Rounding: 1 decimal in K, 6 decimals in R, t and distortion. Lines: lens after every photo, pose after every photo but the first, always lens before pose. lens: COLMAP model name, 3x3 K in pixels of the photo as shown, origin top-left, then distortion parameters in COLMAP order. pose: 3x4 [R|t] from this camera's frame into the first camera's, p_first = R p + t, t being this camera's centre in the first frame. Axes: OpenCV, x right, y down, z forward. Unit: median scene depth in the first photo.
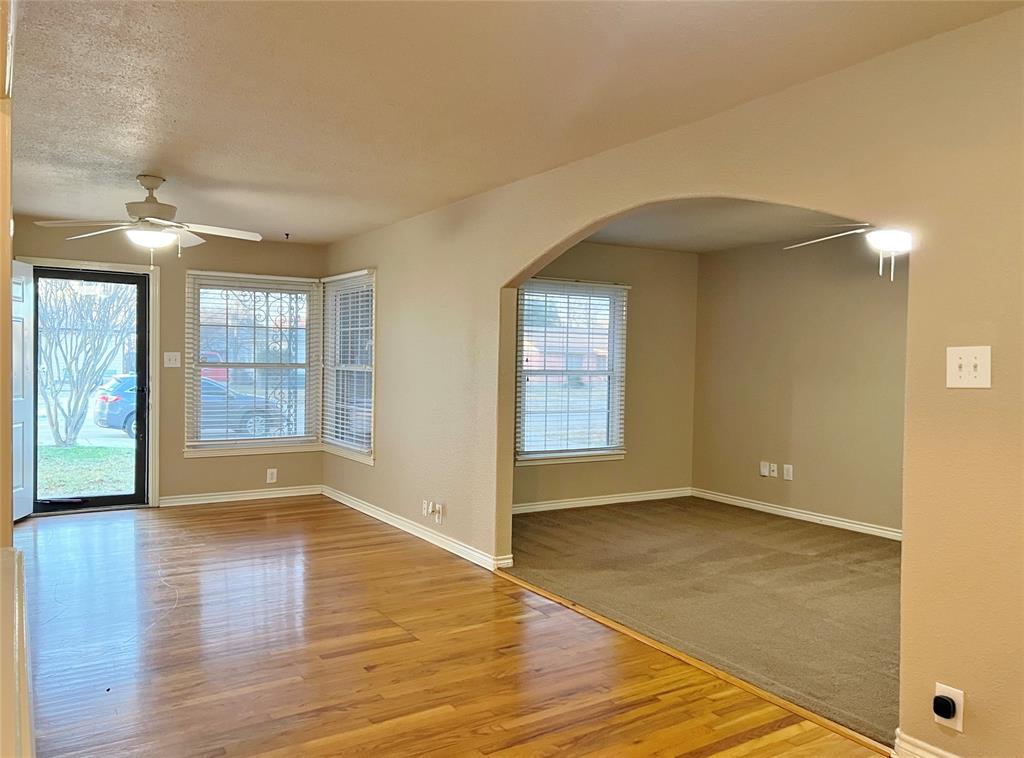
lens RADIAL K [[779.9, 0, 508.5], [0, 779.9, 379.7], [0, 0, 1]] dist [0.003950, -0.002010]
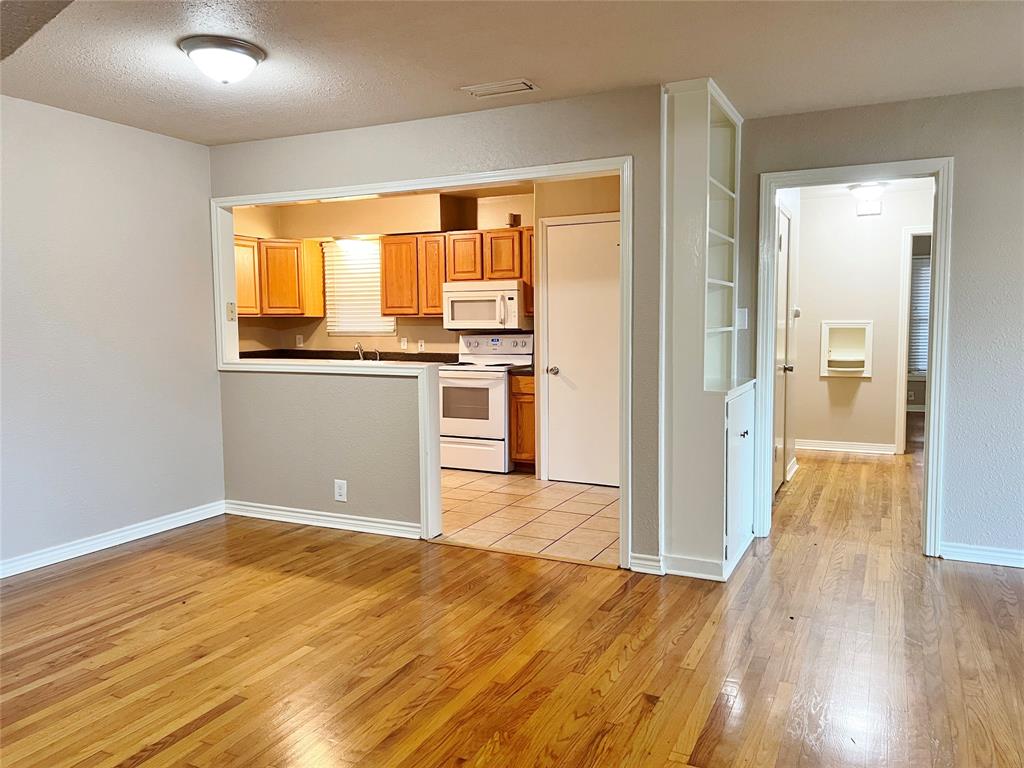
lens RADIAL K [[779.9, 0, 510.3], [0, 779.9, 387.7], [0, 0, 1]] dist [0.003950, -0.002010]
pose [[-0.862158, 0.032028, -0.505626, 0.308917], [-0.021114, 0.994861, 0.099019, -0.015668], [0.506199, 0.096046, -0.857052, 1.474863]]
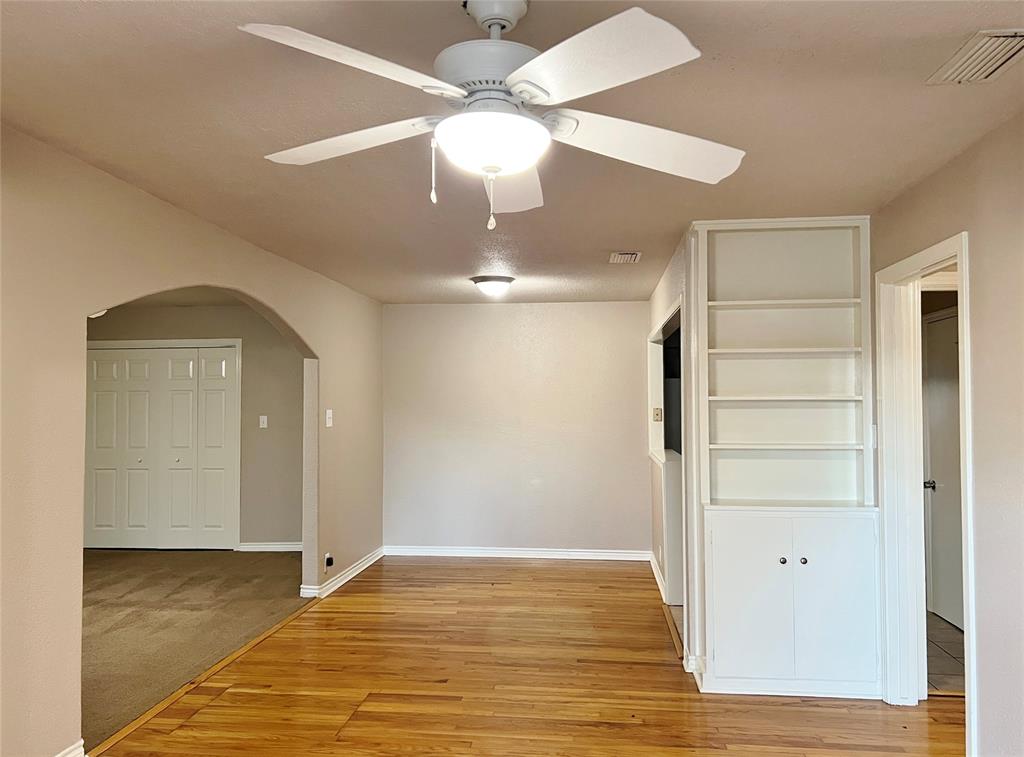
lens RADIAL K [[779.9, 0, 513.3], [0, 779.9, 379.1], [0, 0, 1]] dist [0.003950, -0.002010]
pose [[-0.775376, -0.000813, 0.631500, -0.976350], [0.000813, 0.999997, 0.002285, -0.102743], [-0.631500, 0.002285, -0.775373, 1.766681]]
